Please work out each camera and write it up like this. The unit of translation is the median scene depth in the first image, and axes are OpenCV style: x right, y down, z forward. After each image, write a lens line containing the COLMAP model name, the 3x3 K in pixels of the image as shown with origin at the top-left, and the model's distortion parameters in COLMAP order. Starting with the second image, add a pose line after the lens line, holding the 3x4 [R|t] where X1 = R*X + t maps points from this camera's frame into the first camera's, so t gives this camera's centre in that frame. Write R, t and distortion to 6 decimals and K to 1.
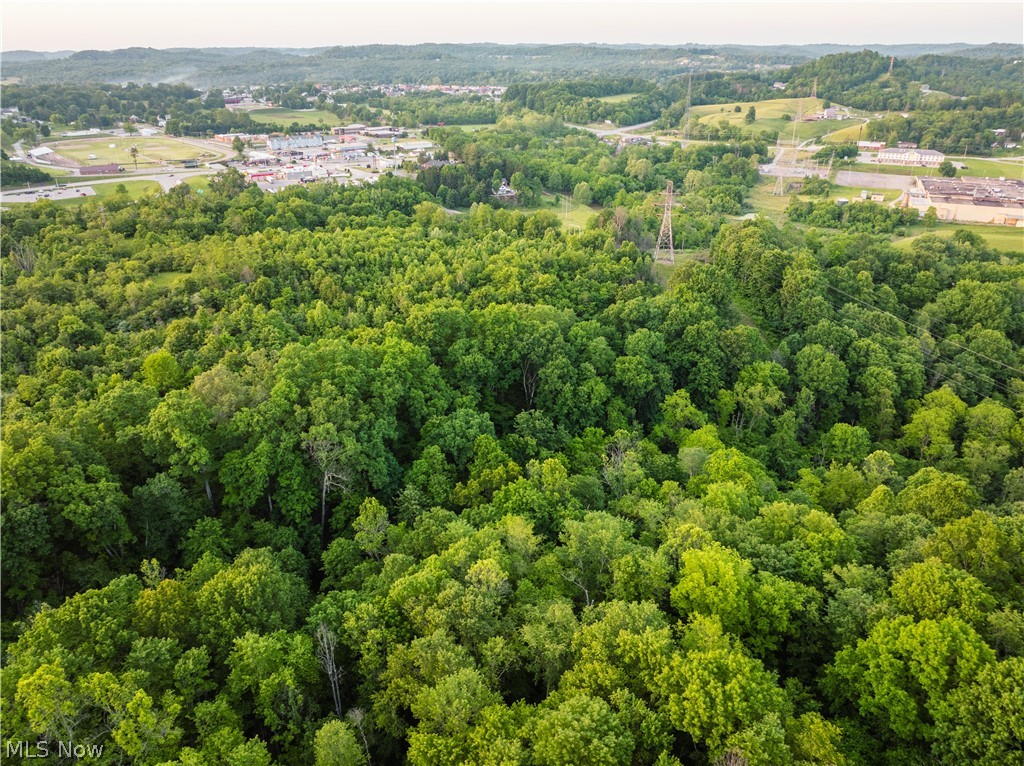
lens RADIAL K [[710.6, 0, 512.0], [0, 710.6, 383.0], [0, 0, 1]] dist [0.001328, 0.001808]
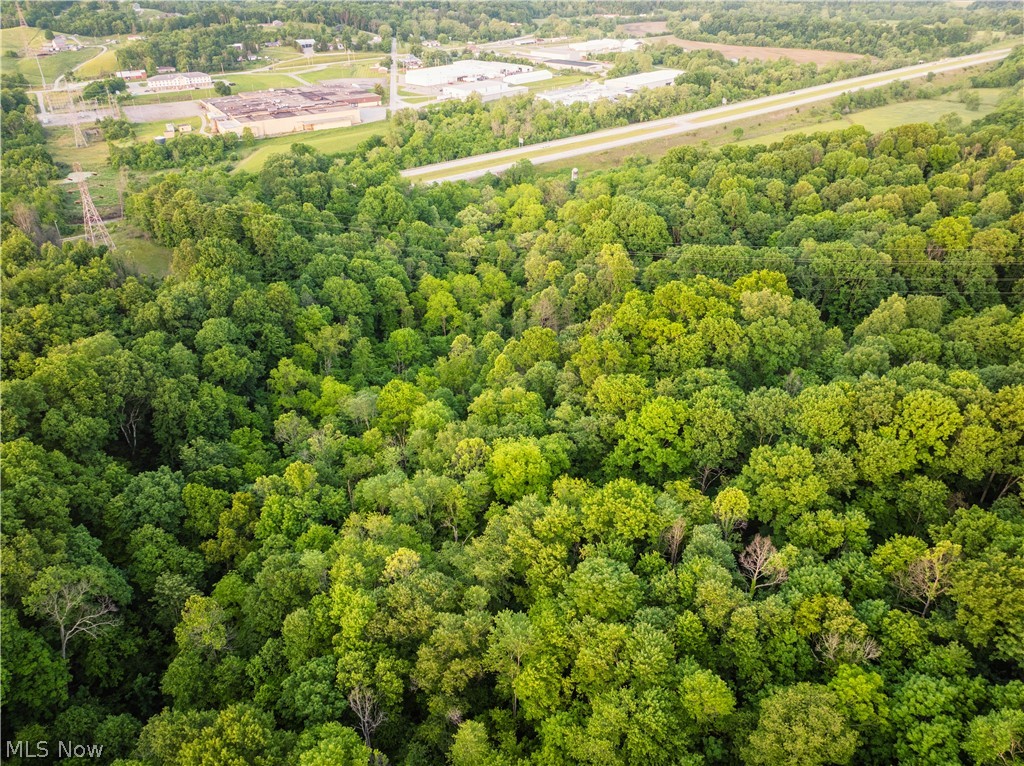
lens RADIAL K [[710.6, 0, 512.0], [0, 710.6, 383.0], [0, 0, 1]] dist [0.001328, 0.001808]
pose [[0.598271, -0.430709, 0.675693, -0.219292], [0.367909, 0.896766, 0.245874, -0.072458], [-0.711839, 0.101494, 0.694971, 0.038719]]
